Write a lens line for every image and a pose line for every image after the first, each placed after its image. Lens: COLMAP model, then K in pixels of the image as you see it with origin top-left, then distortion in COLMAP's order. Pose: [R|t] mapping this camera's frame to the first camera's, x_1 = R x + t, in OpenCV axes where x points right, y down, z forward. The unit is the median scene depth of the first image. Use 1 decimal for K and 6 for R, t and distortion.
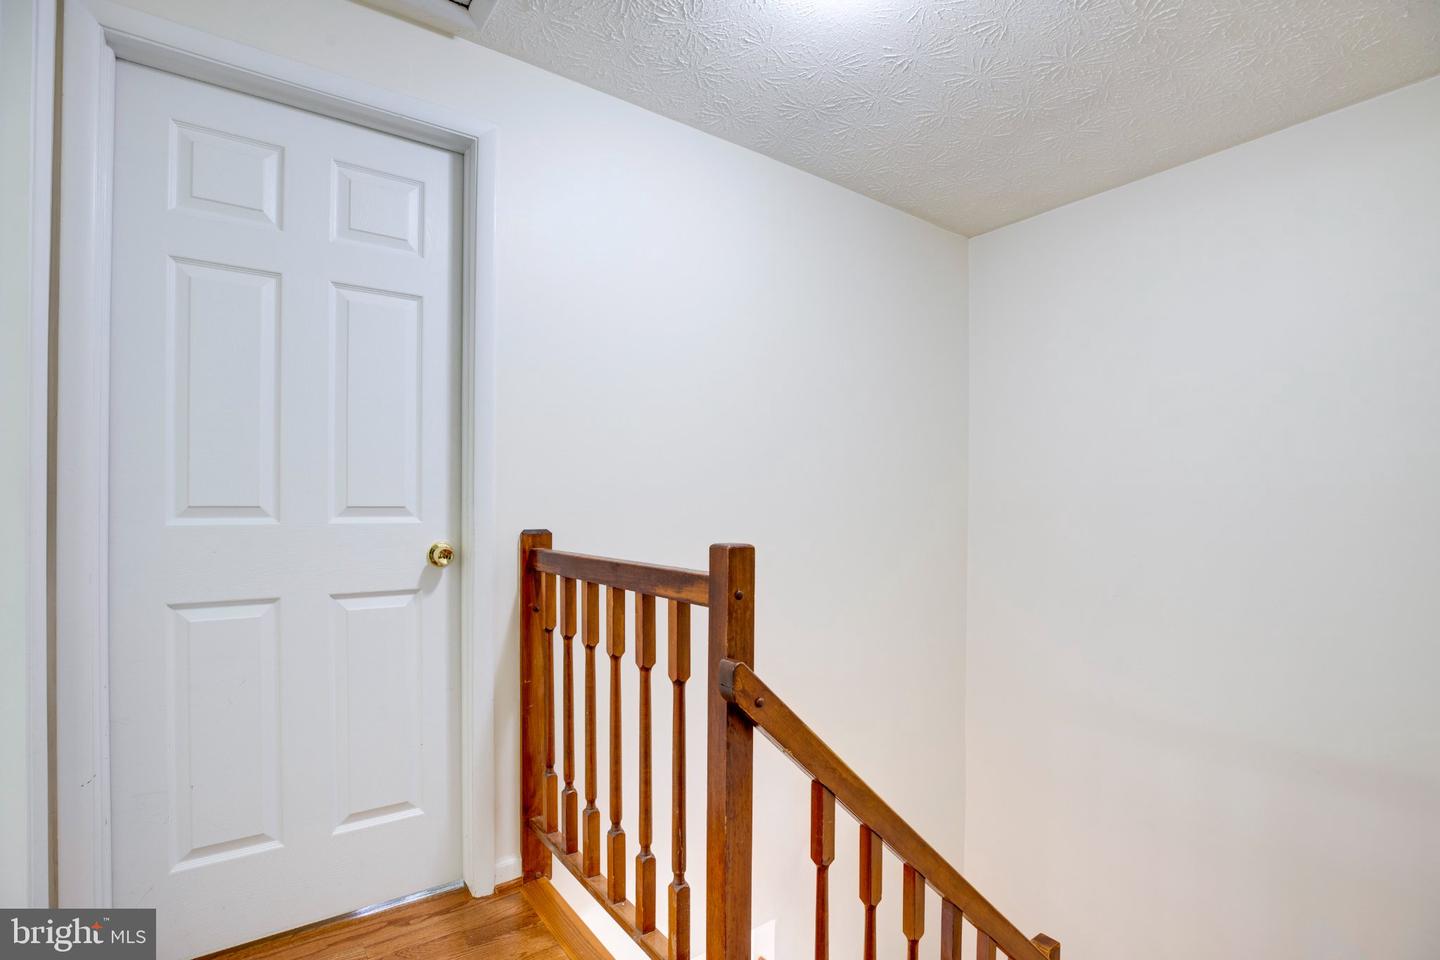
lens RADIAL K [[686.2, 0, 712.8], [0, 686.2, 503.5], [0, 0, 1]] dist [-0.034074, 0.000373]
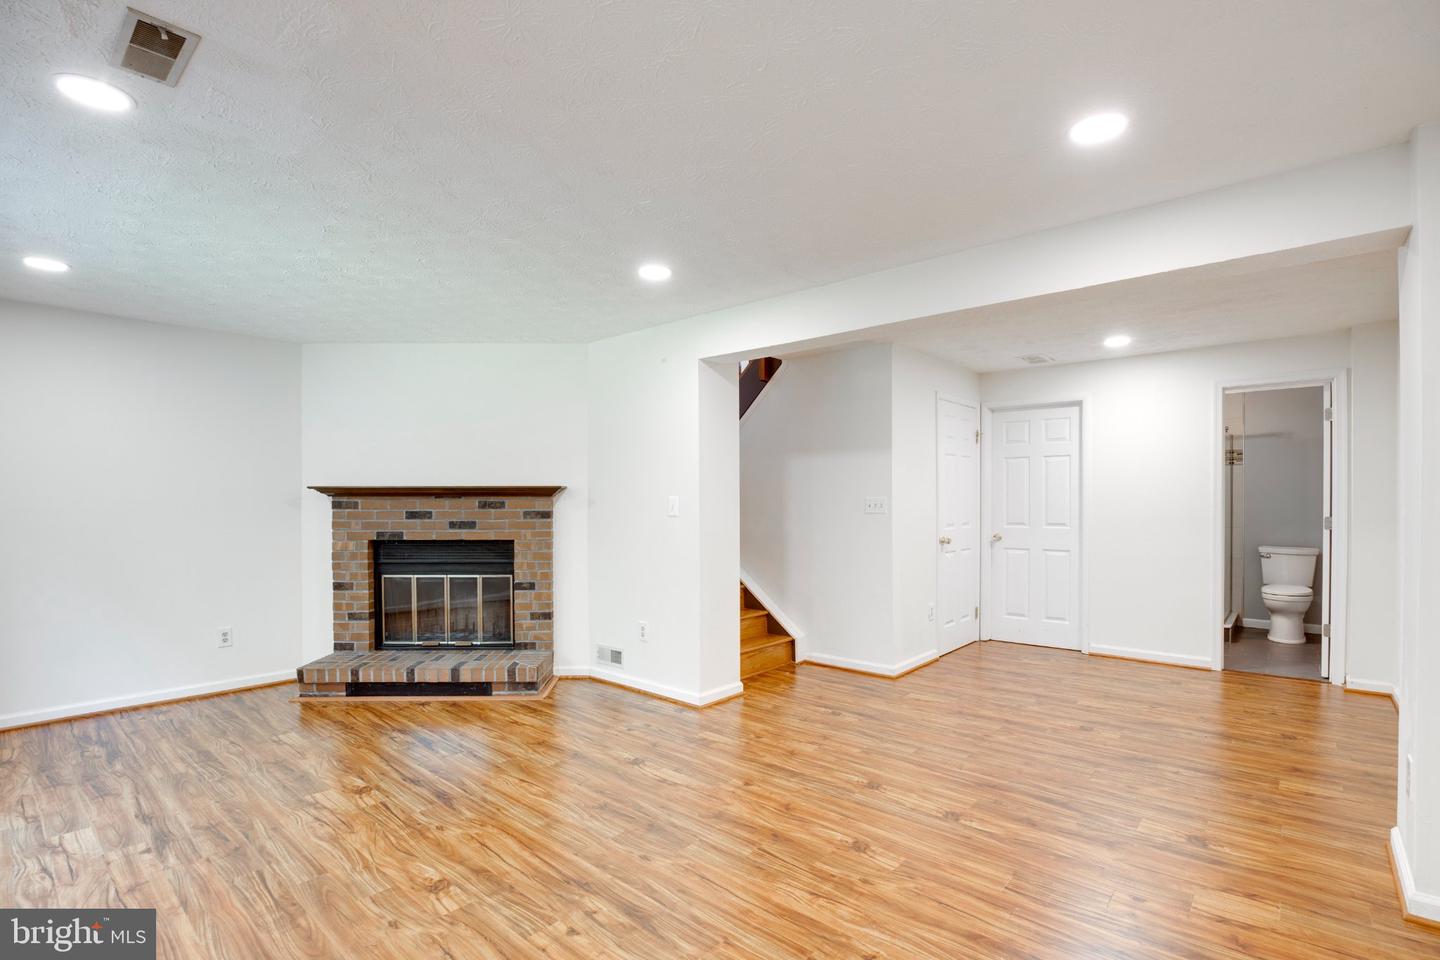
lens RADIAL K [[673.6, 0, 722.9], [0, 673.6, 502.0], [0, 0, 1]] dist [-0.044958, 0.013234]
pose [[0.231268, -0.000572, -0.972890, 2.278550], [0.004625, 0.999989, 0.000511, -0.109084], [0.972879, -0.004617, 0.231269, -1.304156]]
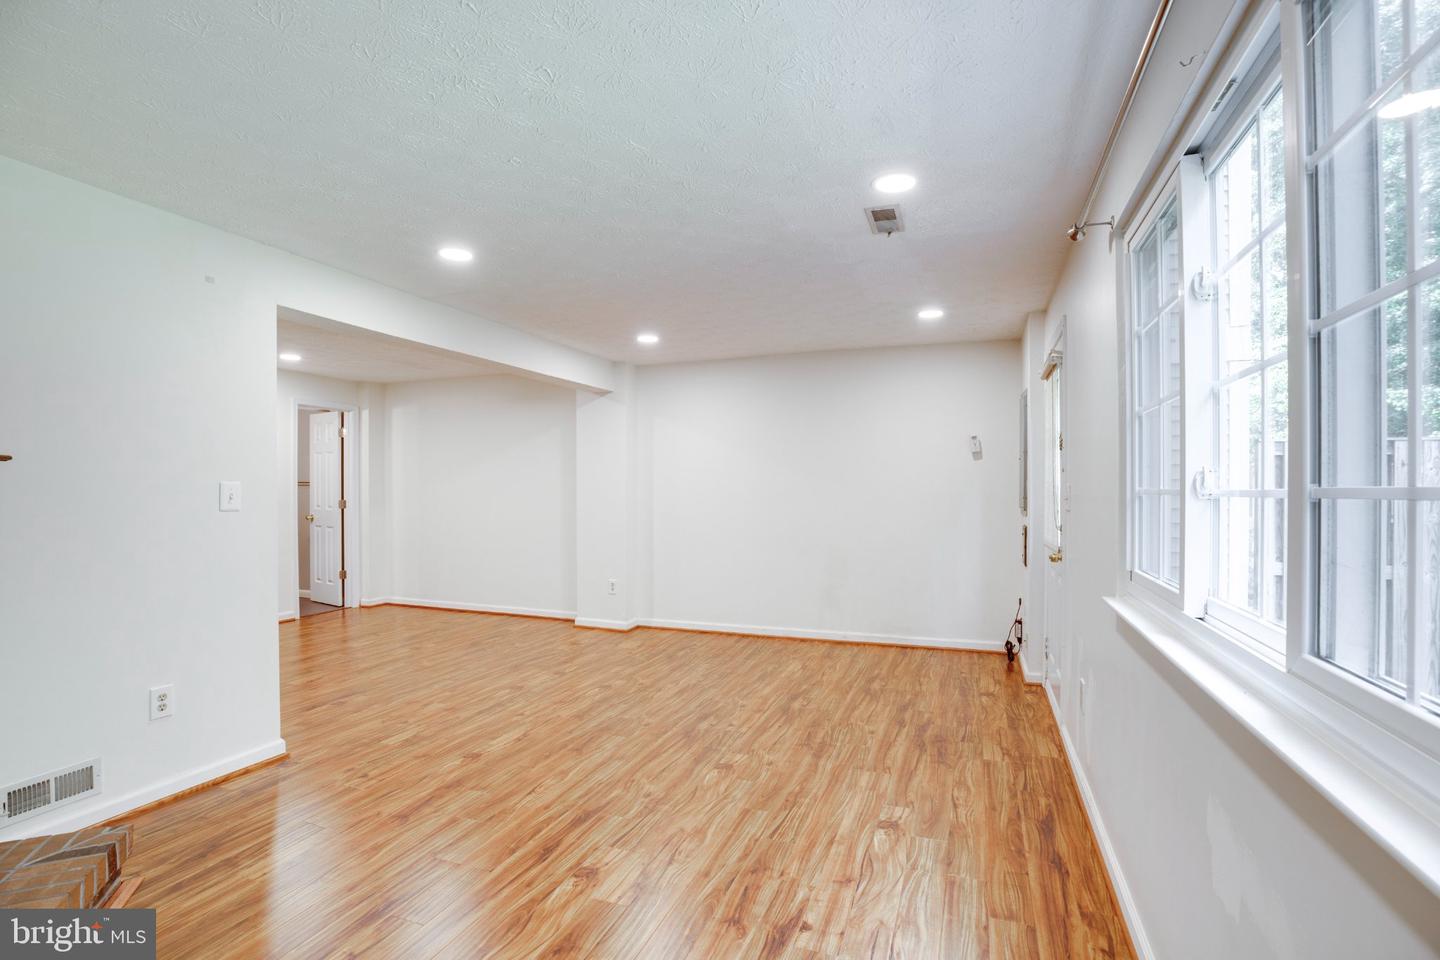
lens RADIAL K [[672.7, 0, 720.0], [0, 672.7, 480.0], [0, 0, 1]] dist [-0.042218, 0.013767]
pose [[0.832894, 0.003994, 0.553418, -0.041691], [0.001462, 0.999955, -0.009418, -0.115953], [-0.553431, 0.008653, 0.832850, -2.997641]]
